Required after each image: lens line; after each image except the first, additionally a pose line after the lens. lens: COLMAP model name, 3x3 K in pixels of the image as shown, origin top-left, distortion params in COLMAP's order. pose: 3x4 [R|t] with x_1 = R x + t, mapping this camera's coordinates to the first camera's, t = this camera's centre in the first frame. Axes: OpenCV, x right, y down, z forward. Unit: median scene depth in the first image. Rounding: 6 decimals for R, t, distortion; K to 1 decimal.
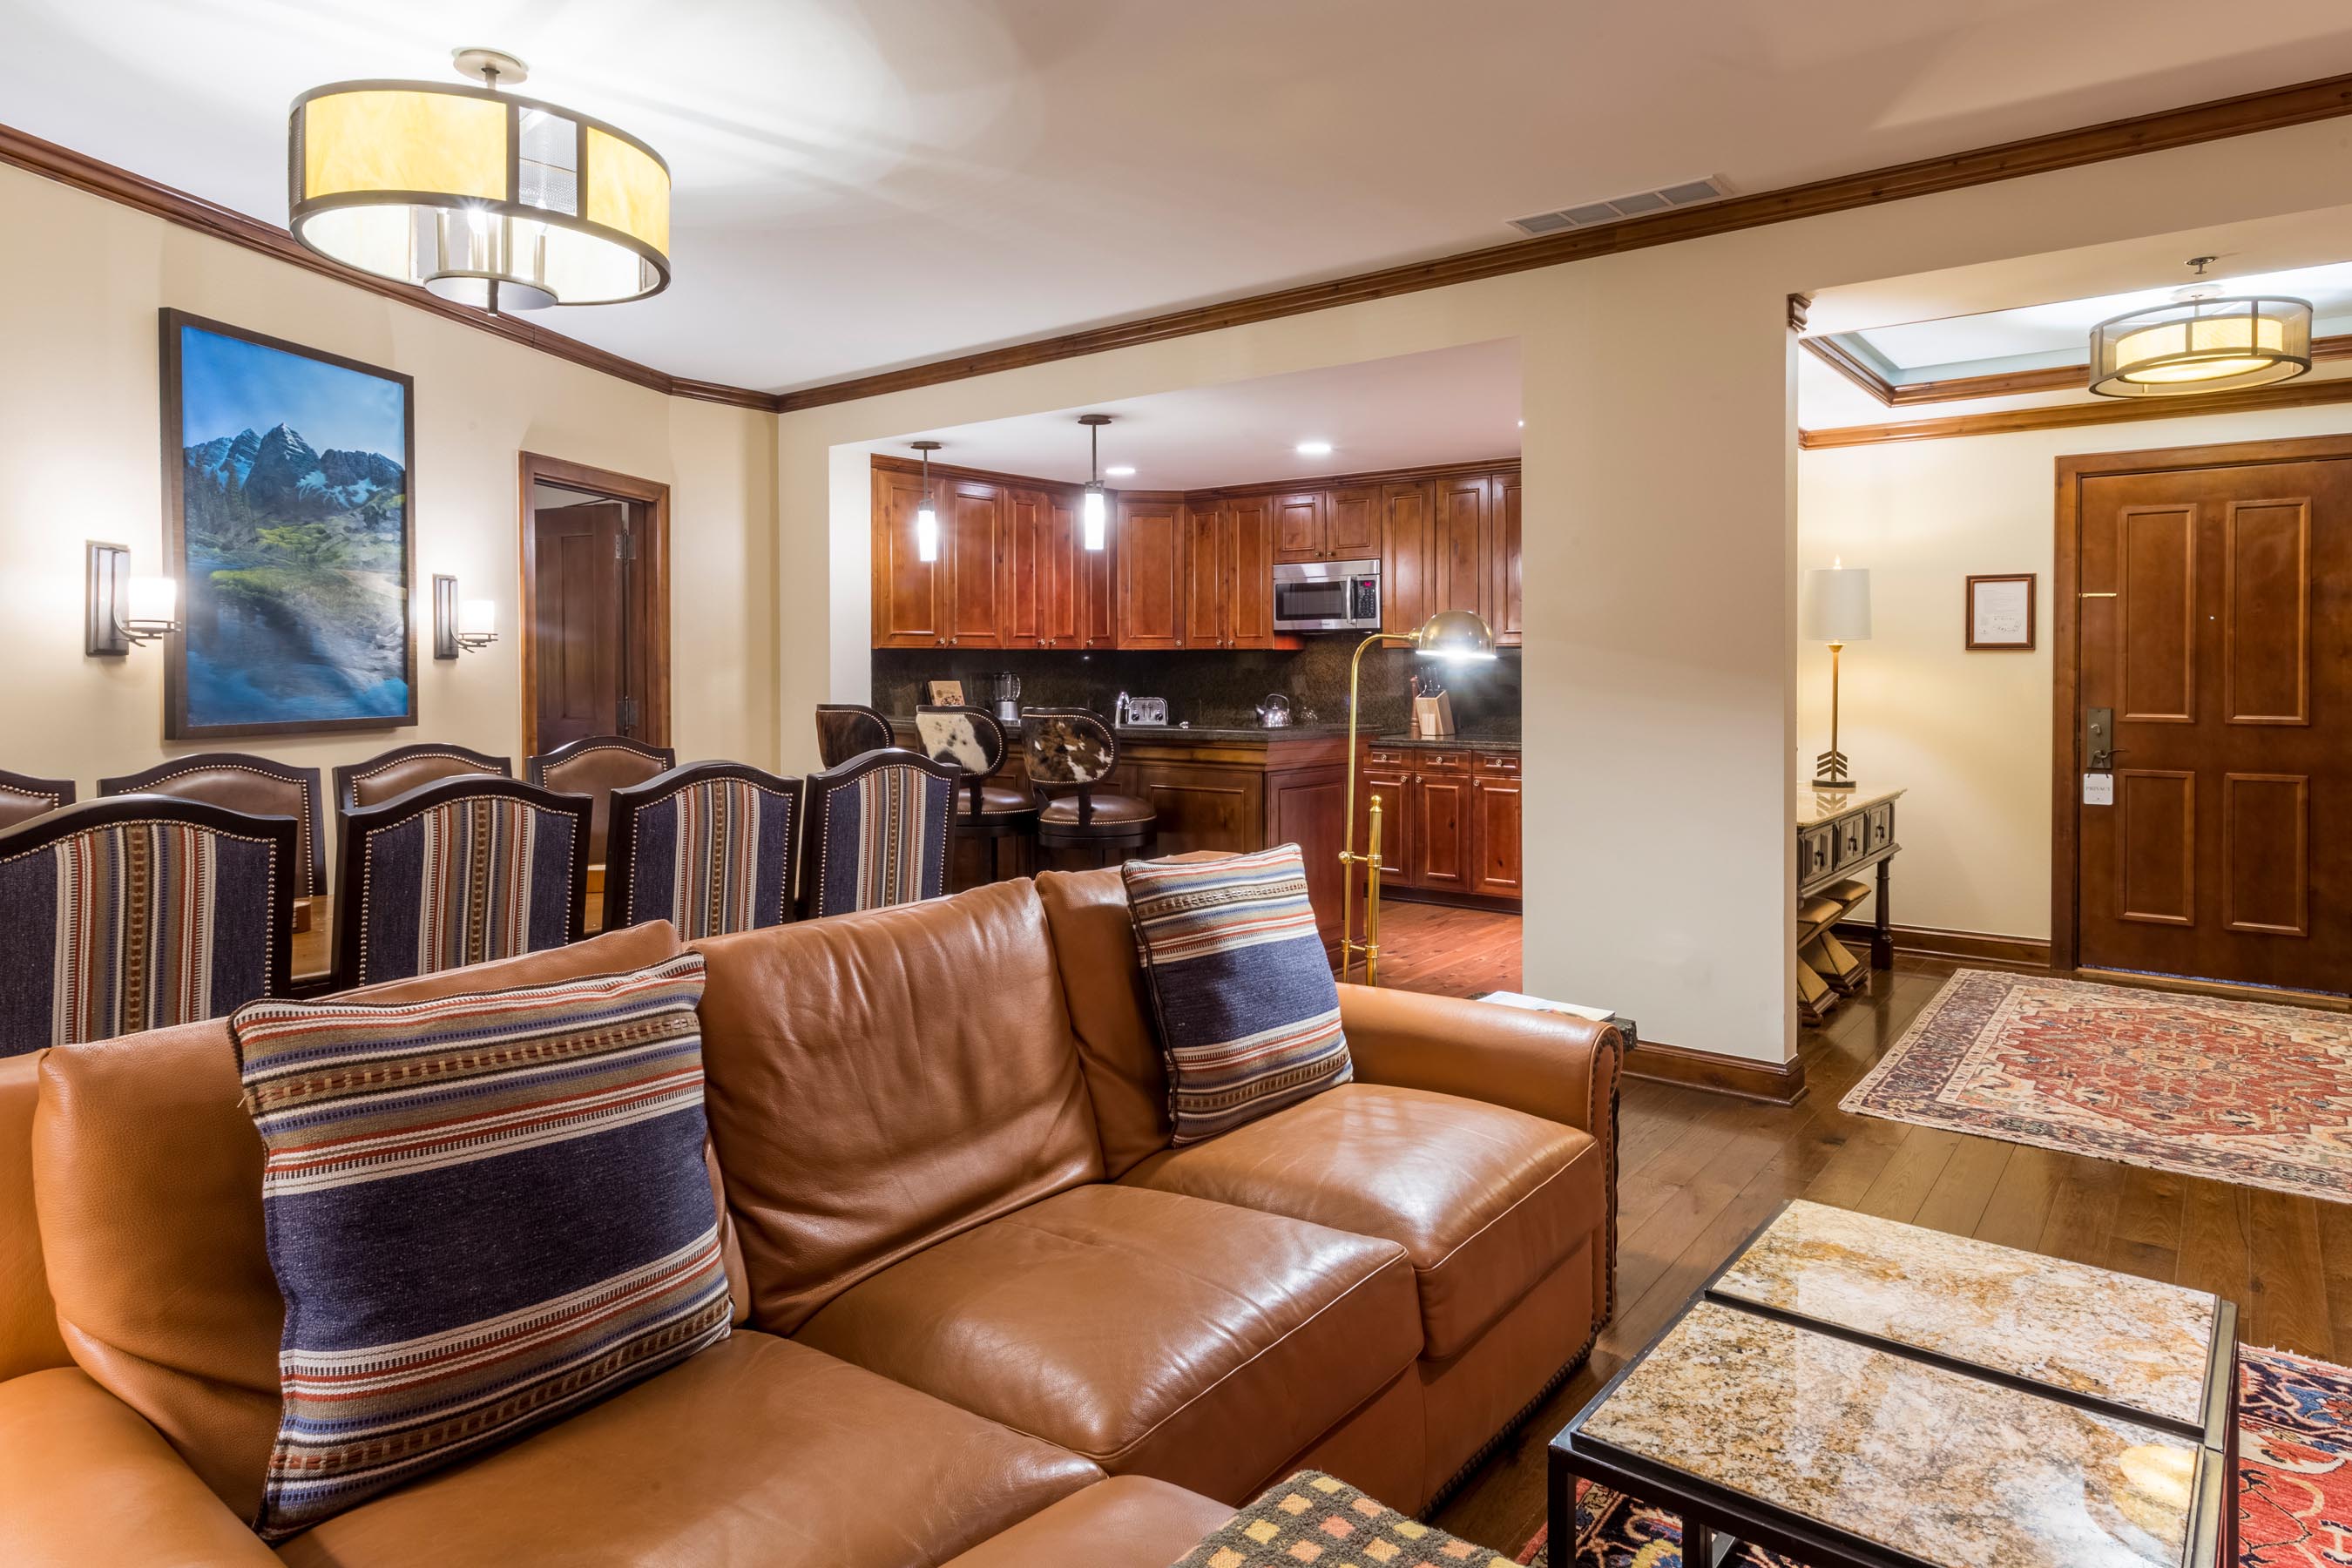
lens RADIAL K [[1348.8, 0, 1180.5], [0, 1348.8, 677.1], [0, 0, 1]] dist [-0.000301, -0.000127]
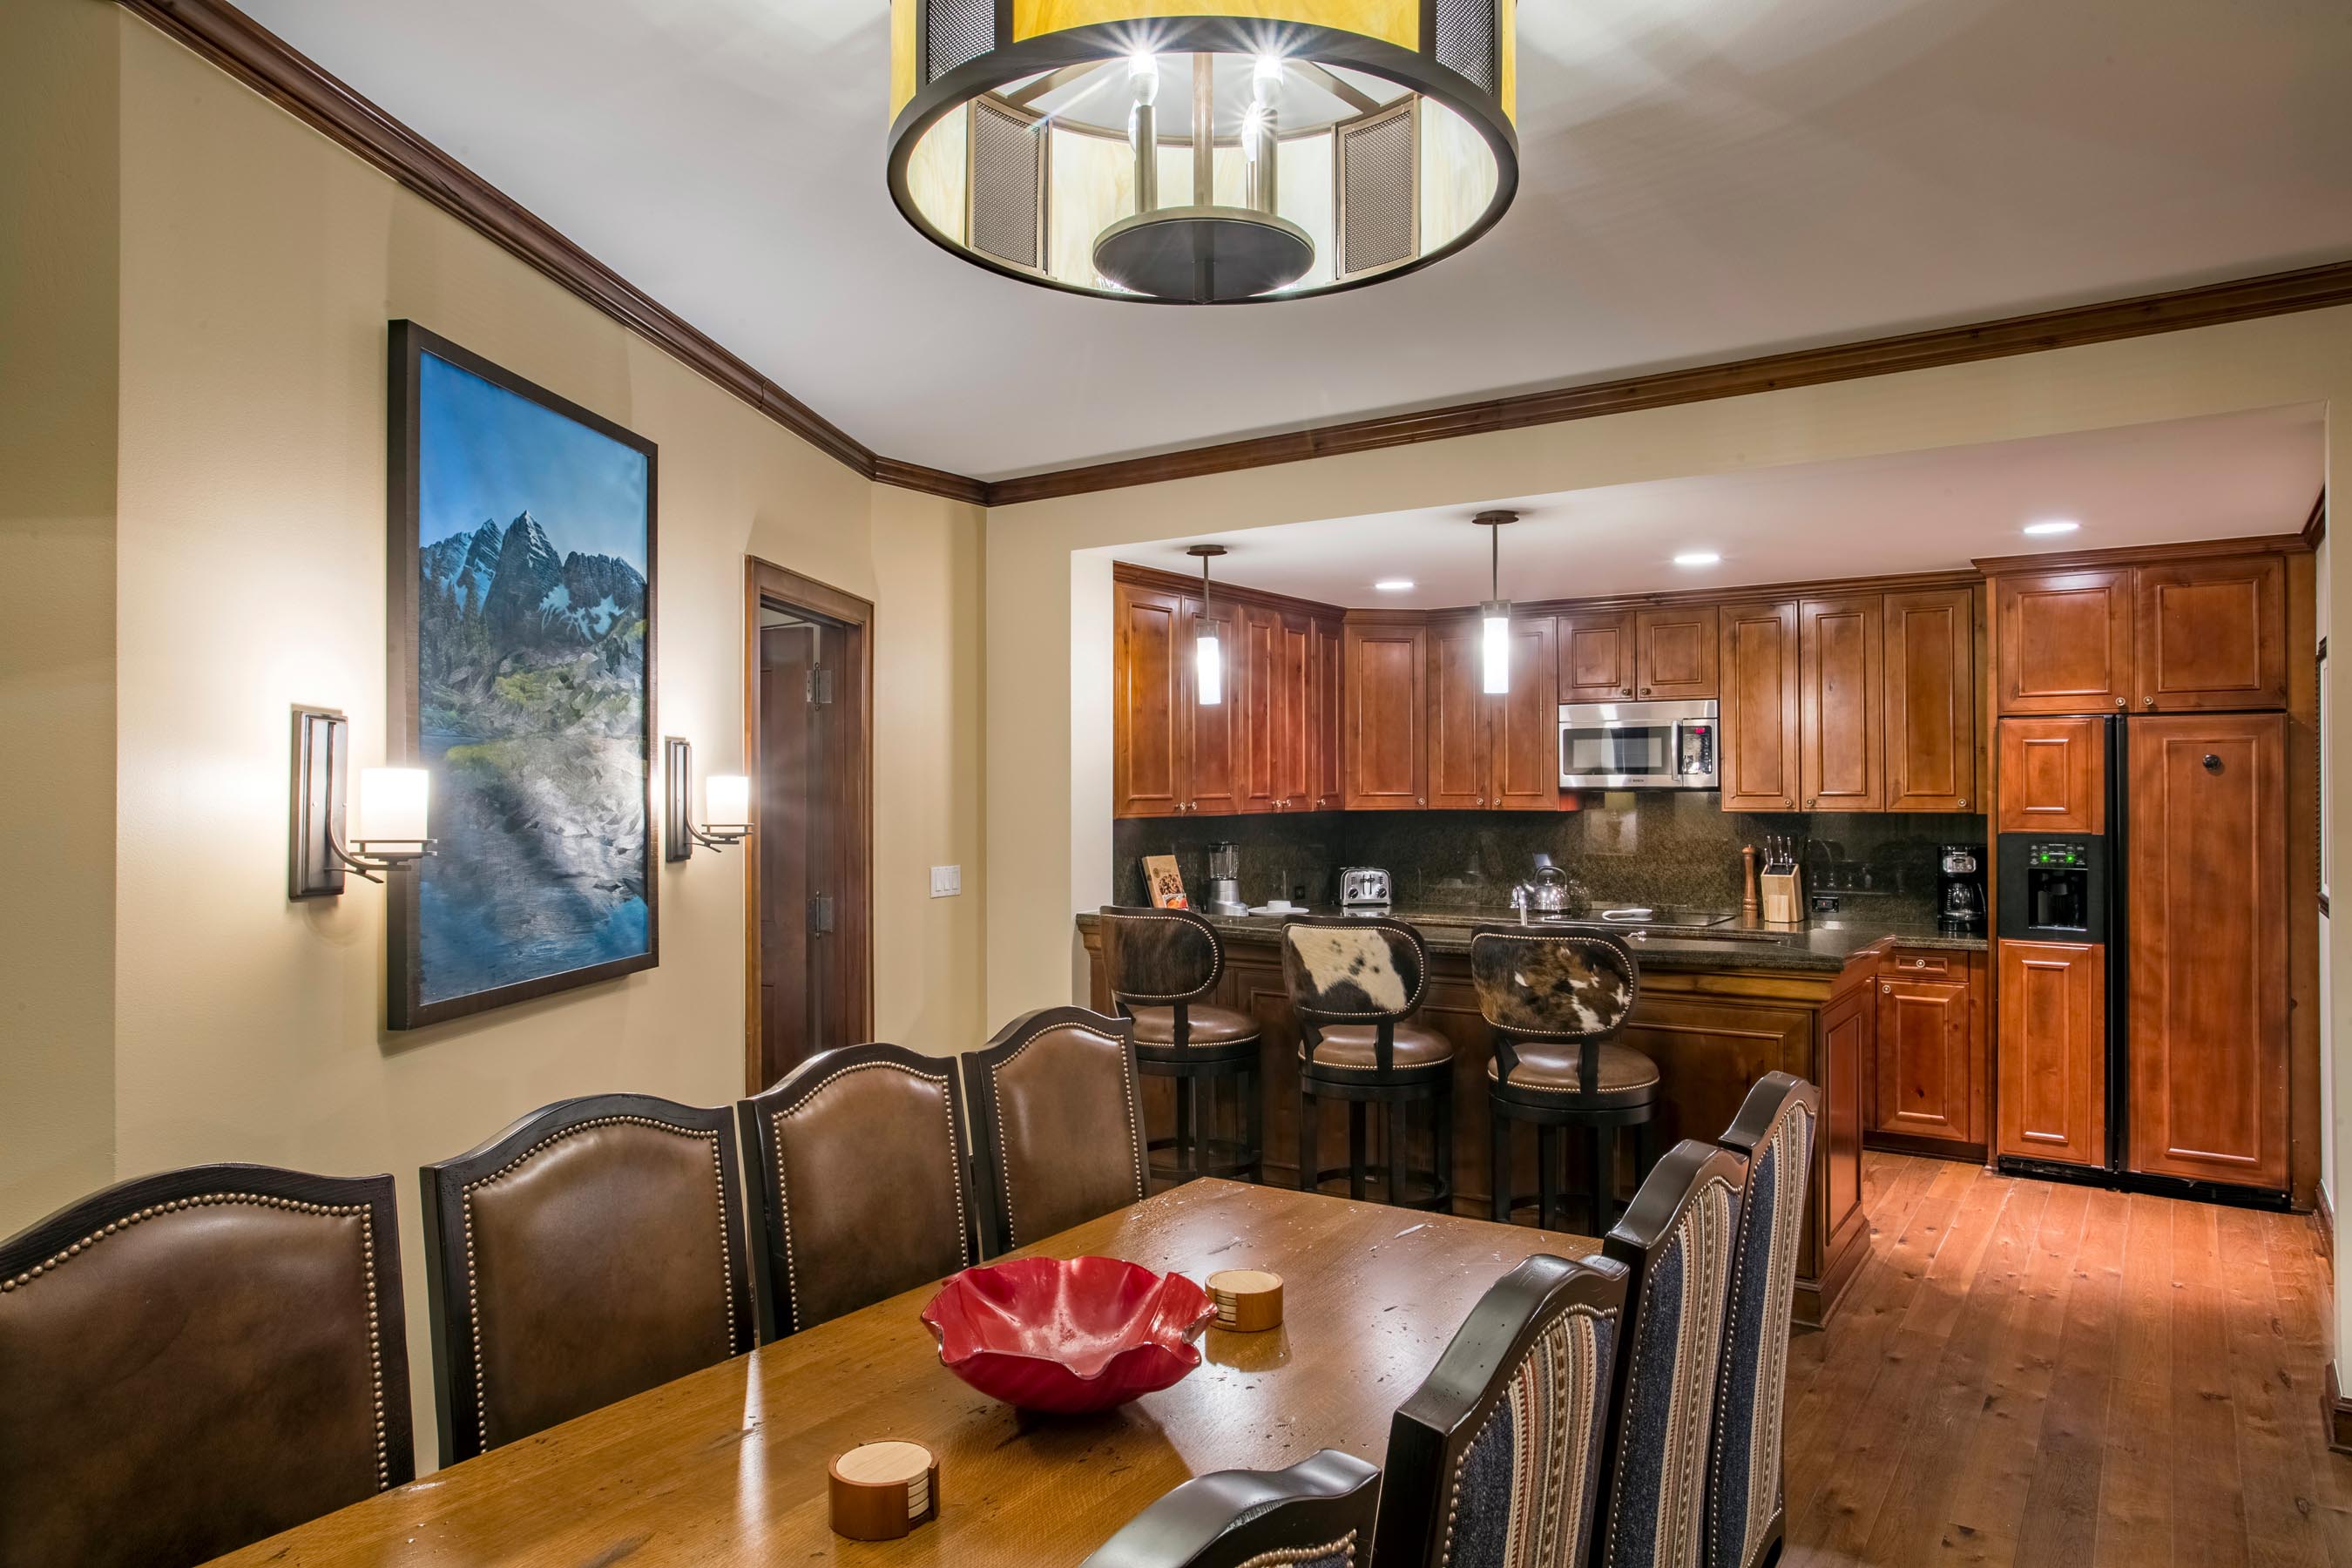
lens RADIAL K [[1478.3, 0, 1176.0], [0, 1478.3, 784.0], [0, 0, 1]] dist [-0.044828, 0.000636]
pose [[0.998988, -0.001296, 0.044962, -0.299207], [0.001971, 0.999886, -0.014968, -0.037176], [-0.044938, 0.015042, 0.998877, 0.229669]]
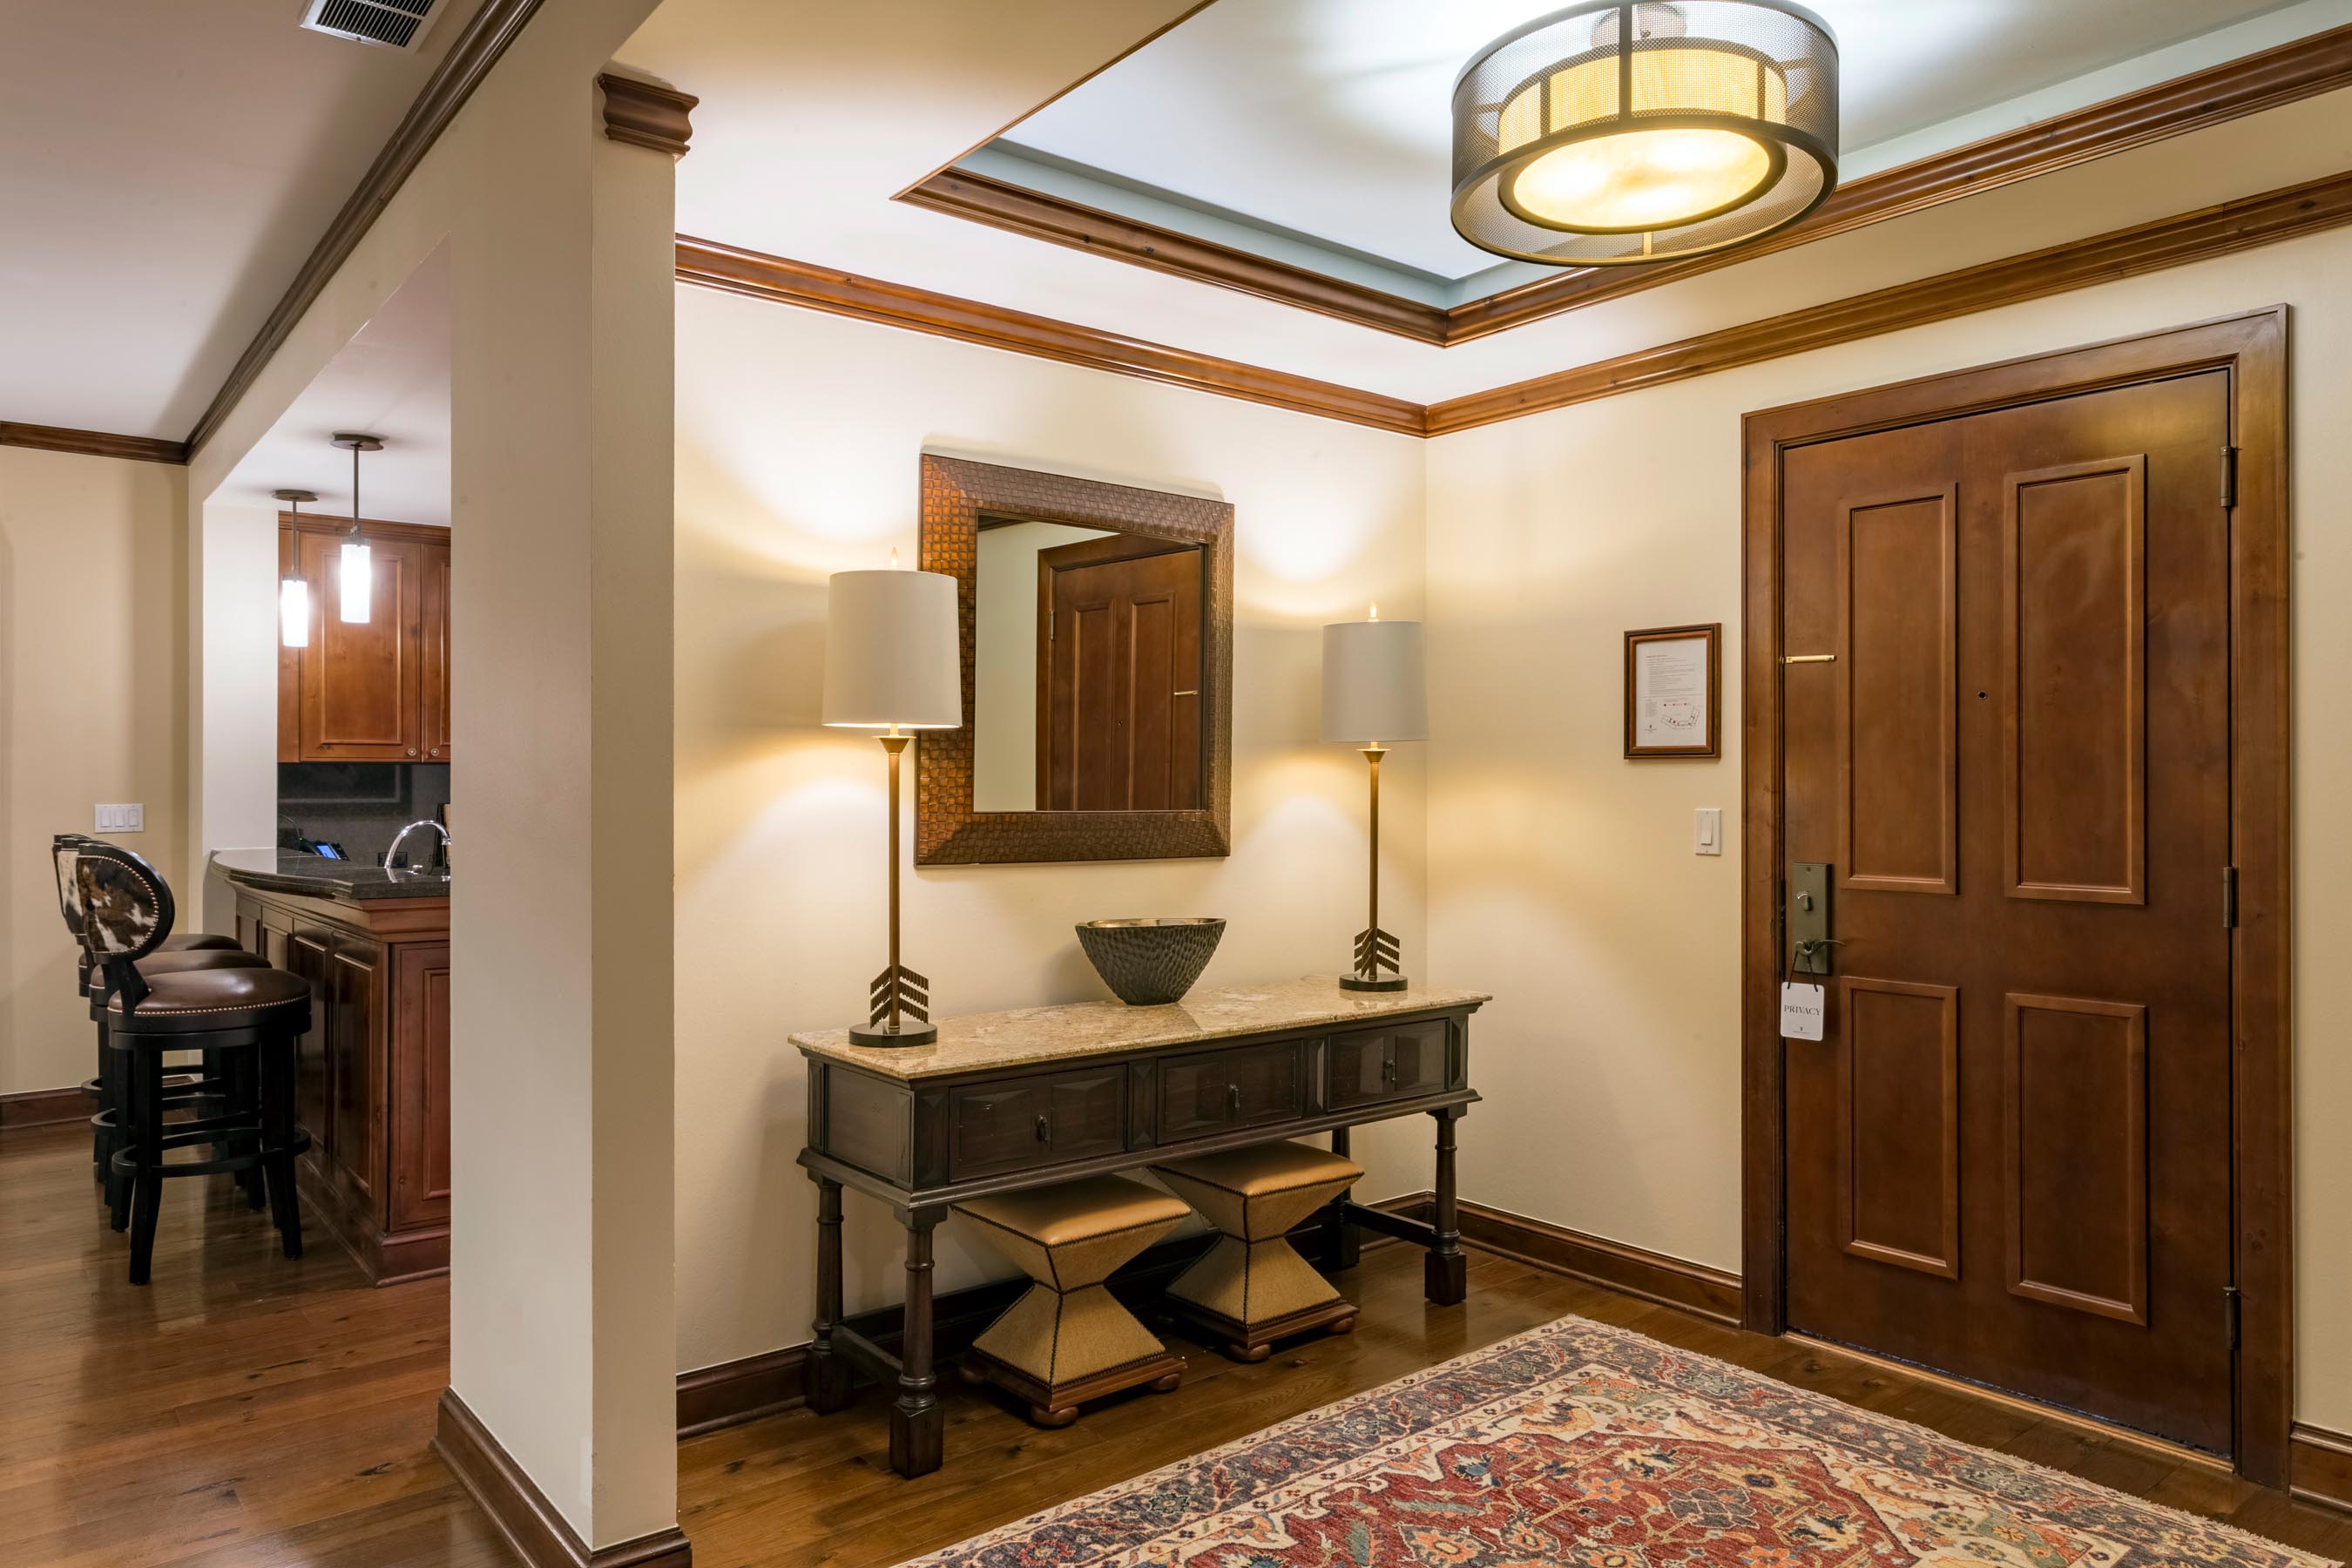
lens RADIAL K [[1528.7, 0, 1176.0], [0, 1528.7, 784.0], [0, 0, 1]] dist [0.007947, 0.000449]
pose [[0.971274, 0.001185, -0.237960, 0.595523], [-0.003582, 0.999947, -0.009641, -0.002693], [0.237936, 0.010217, 0.971227, 0.340318]]
